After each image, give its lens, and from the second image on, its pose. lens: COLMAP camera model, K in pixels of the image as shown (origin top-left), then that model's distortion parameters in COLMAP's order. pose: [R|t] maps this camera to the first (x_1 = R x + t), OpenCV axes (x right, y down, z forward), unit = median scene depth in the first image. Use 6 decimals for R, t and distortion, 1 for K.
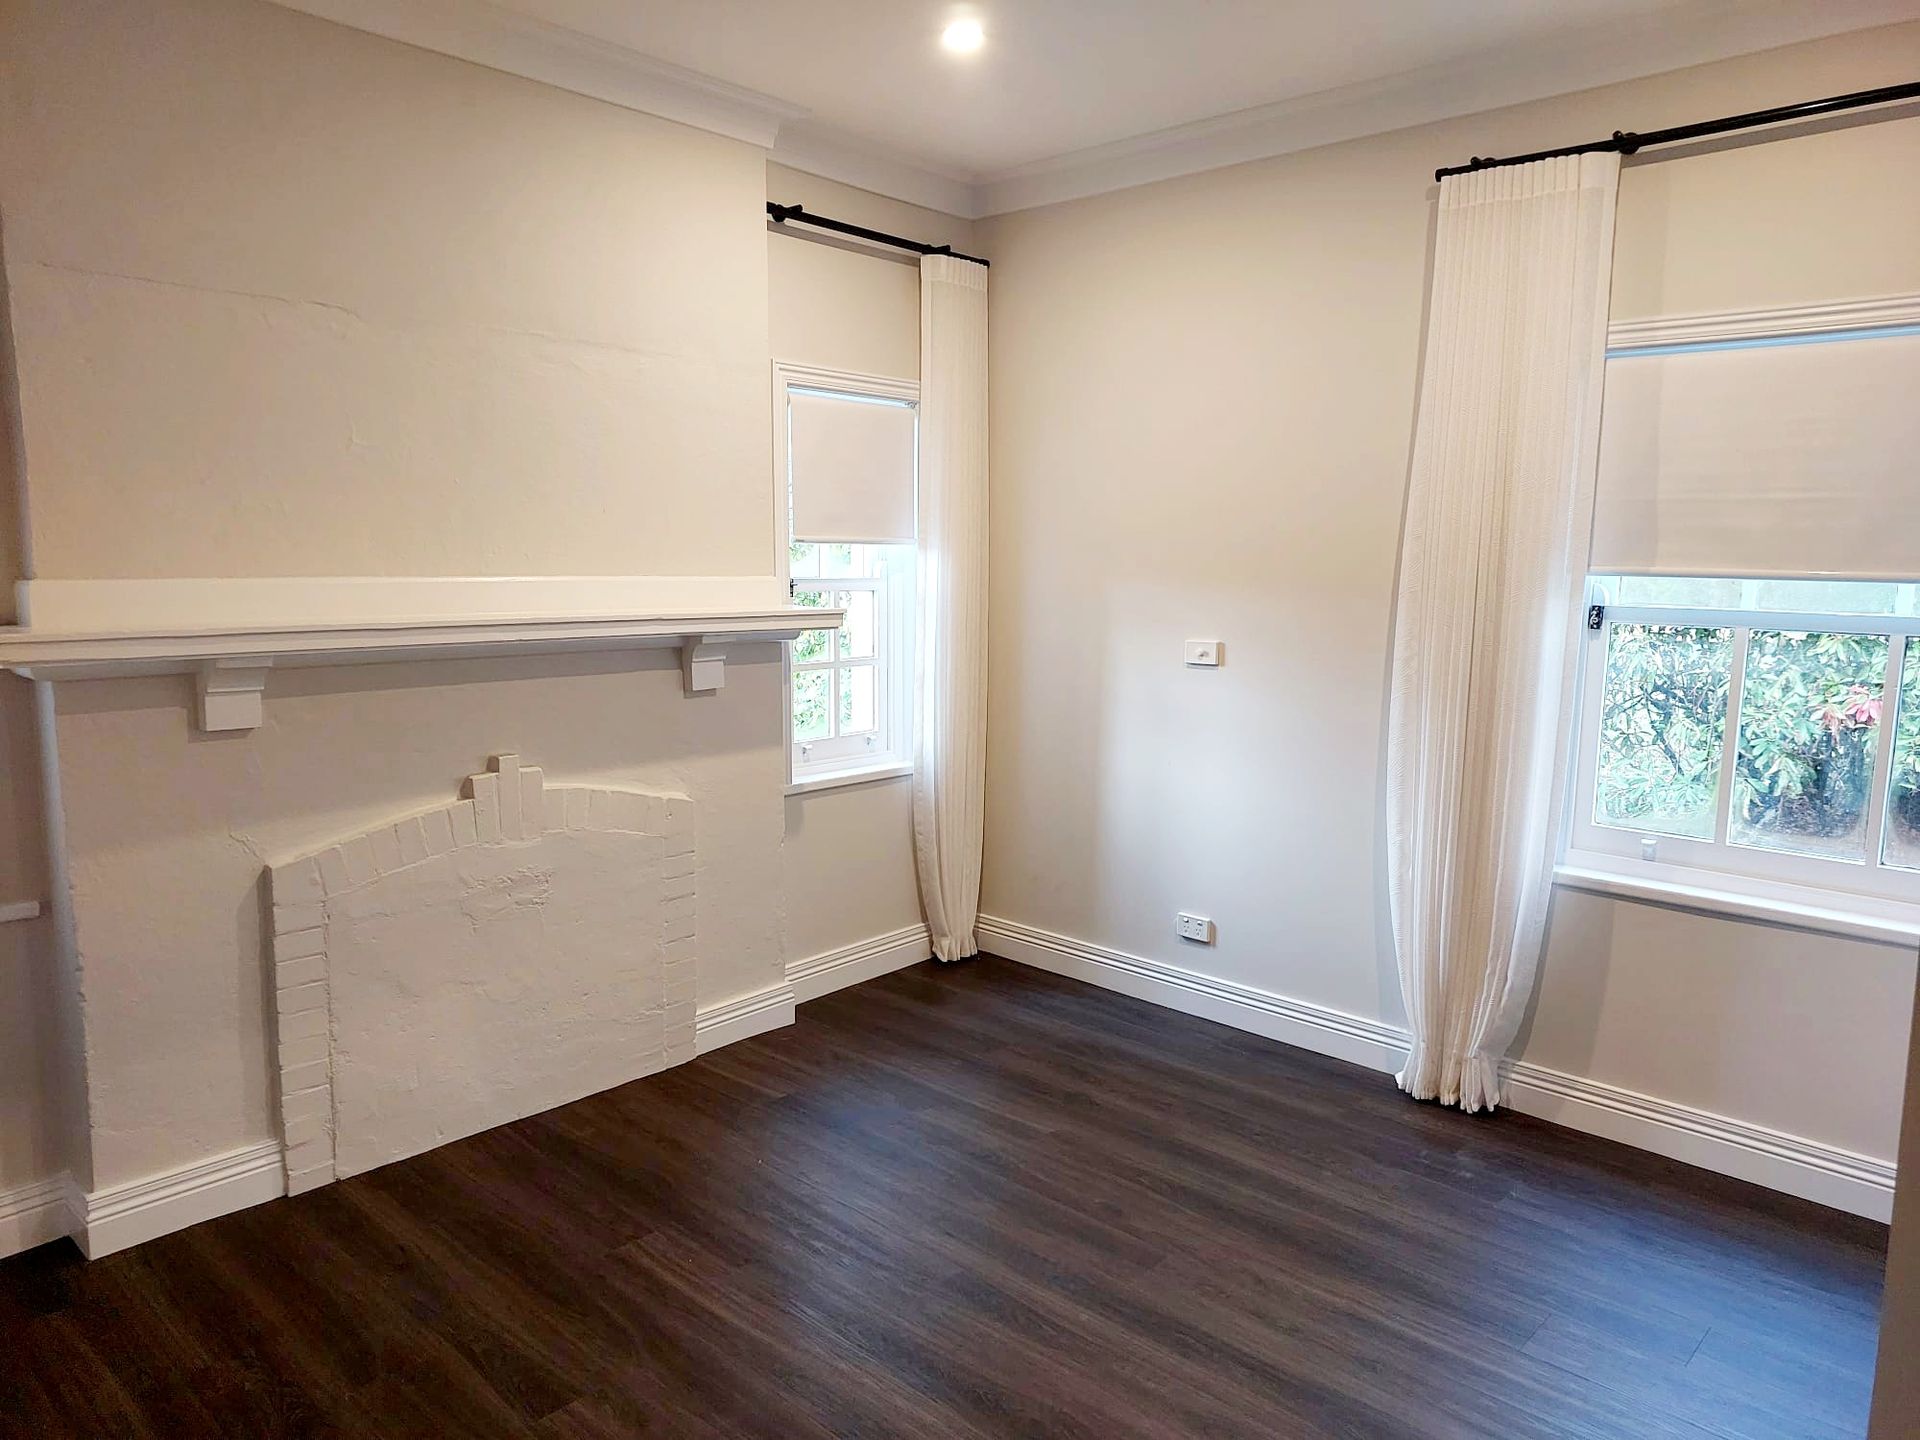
lens RADIAL K [[1284.0, 0, 955.9], [0, 1284.0, 713.8], [0, 0, 1]] dist [0.033048, -0.015681]
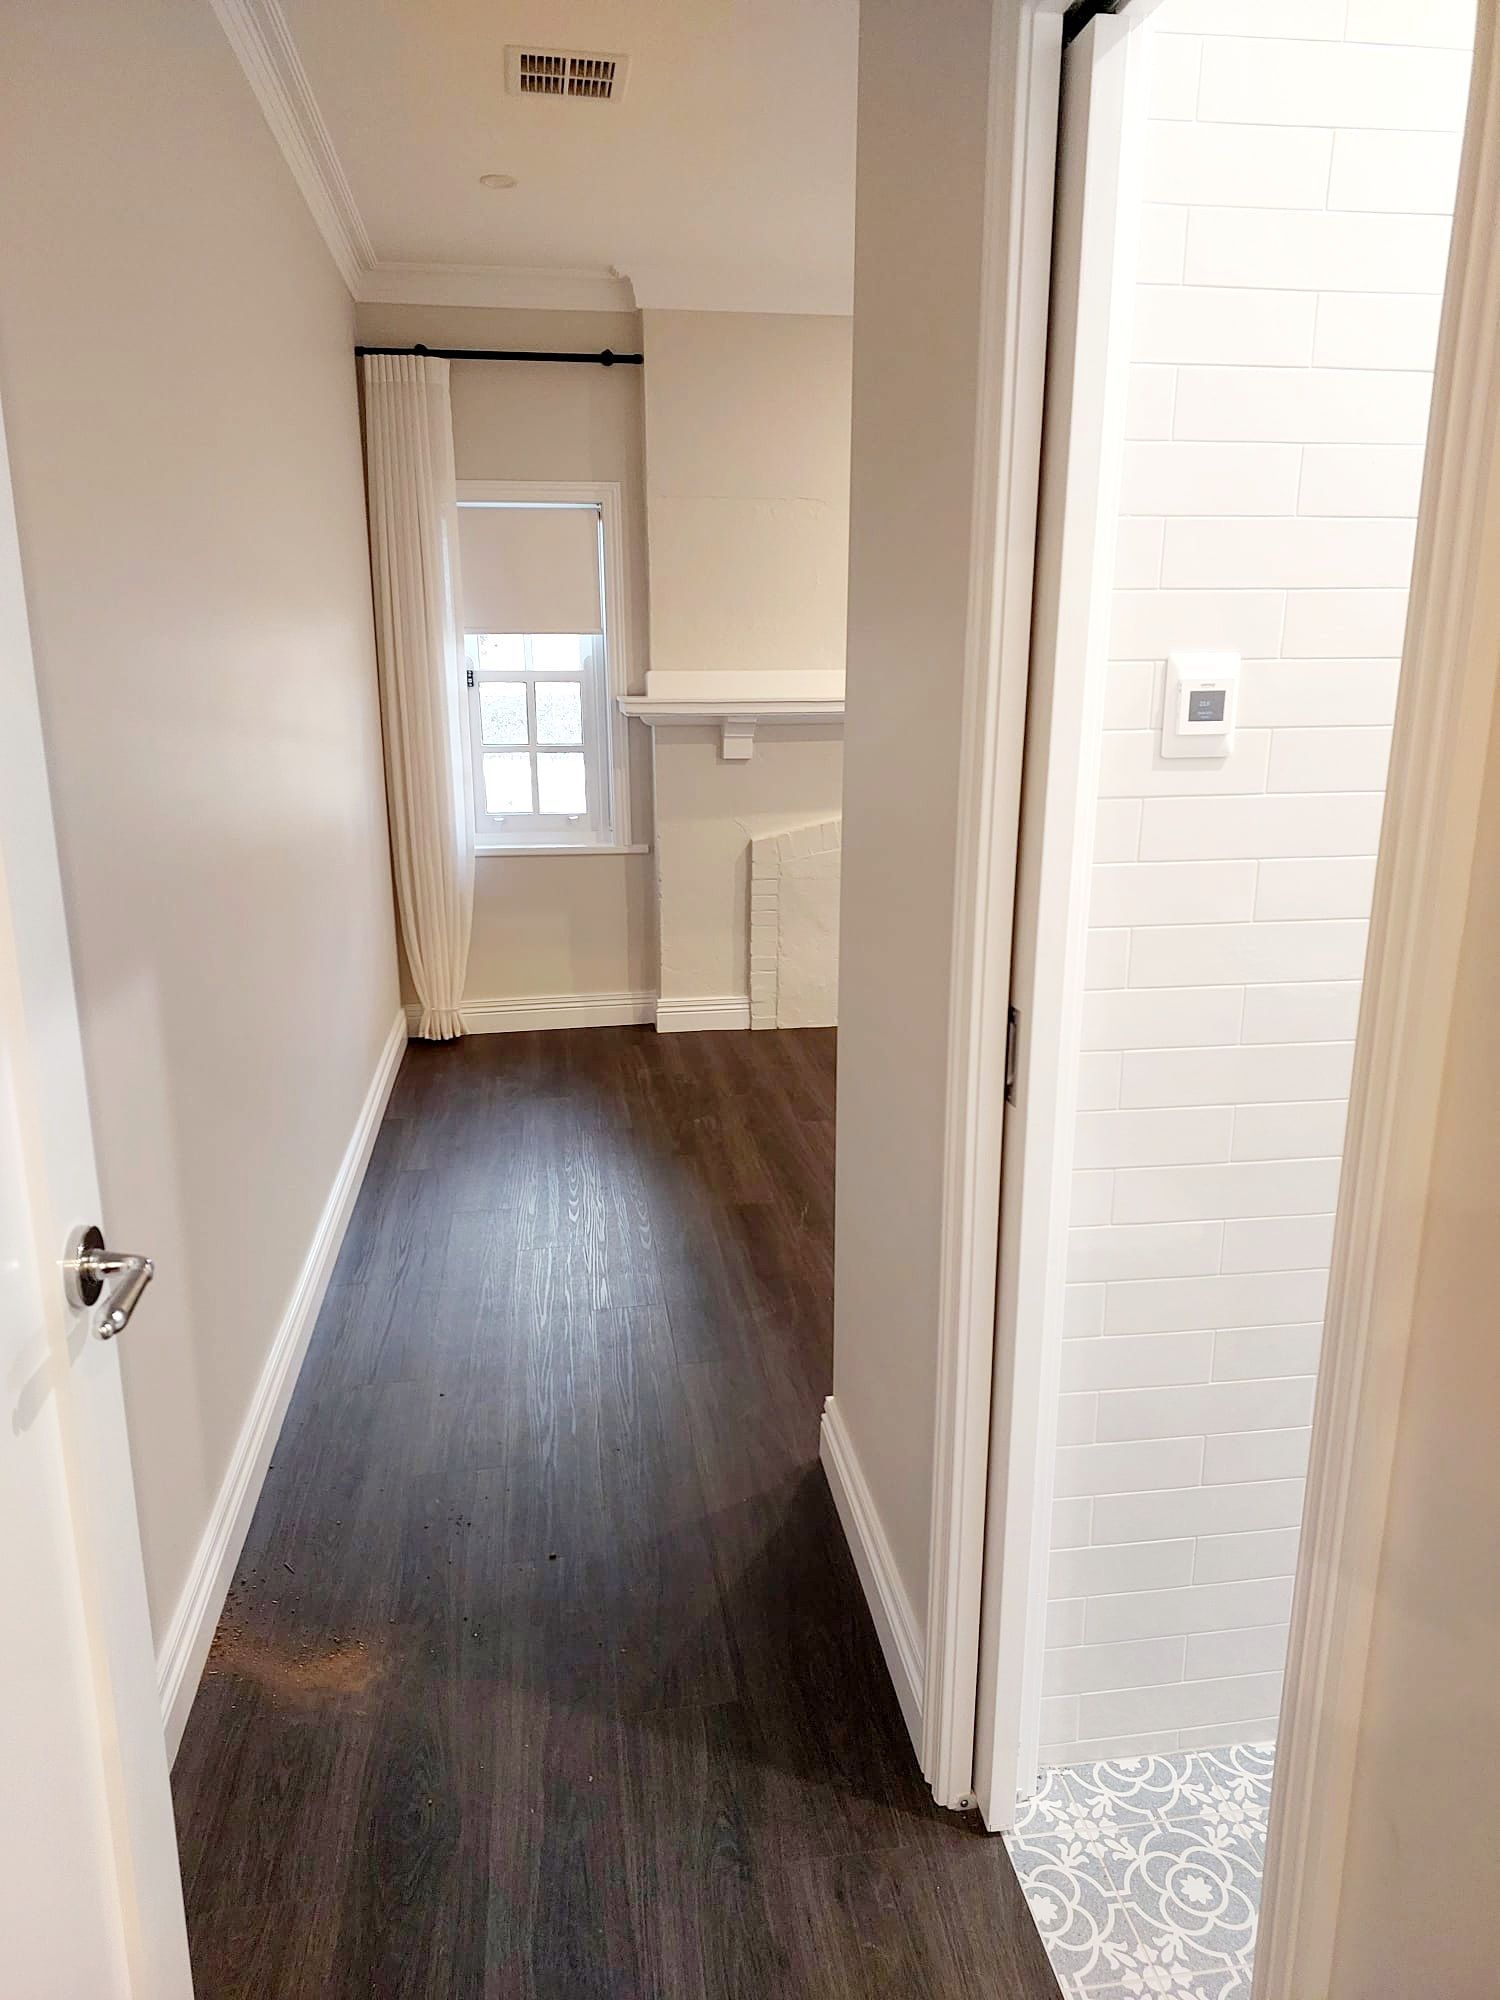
lens RADIAL K [[1337.5, 0, 748.8], [0, 1337.5, 1005.4], [0, 0, 1]] dist [0.033048, -0.015681]
pose [[0.787138, 0.150858, -0.598043, 0.591830], [-0.068919, 0.985067, 0.157775, 0.054287], [0.612914, -0.082975, 0.785781, -0.448423]]
